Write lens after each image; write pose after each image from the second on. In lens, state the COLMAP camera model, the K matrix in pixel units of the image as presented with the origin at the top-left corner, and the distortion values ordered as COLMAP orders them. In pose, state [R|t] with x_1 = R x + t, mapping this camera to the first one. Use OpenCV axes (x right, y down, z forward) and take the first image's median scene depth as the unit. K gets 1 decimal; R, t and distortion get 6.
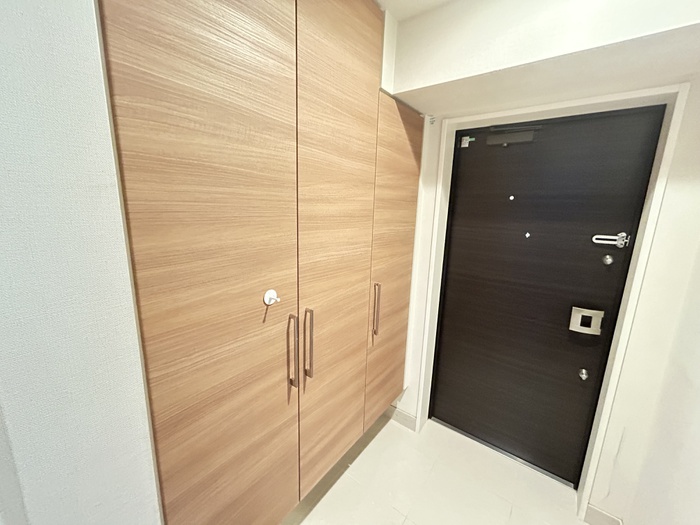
lens RADIAL K [[283.9, 0, 350.1], [0, 283.9, 262.1], [0, 0, 1]] dist [0.000371, 0.000333]
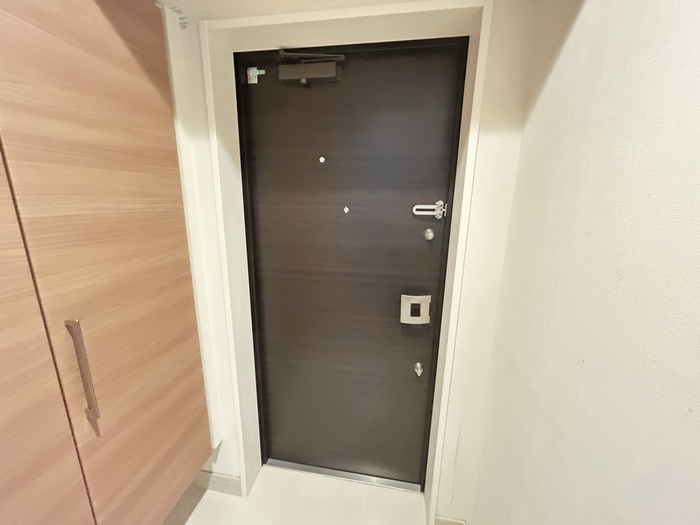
lens RADIAL K [[283.9, 0, 349.4], [0, 283.9, 262.8], [0, 0, 1]] dist [0.000371, 0.000333]
pose [[0.885340, -0.123913, 0.448128, 0.294799], [0.103368, 0.992168, 0.070131, -0.006879], [-0.453308, -0.015768, 0.891214, 0.337422]]
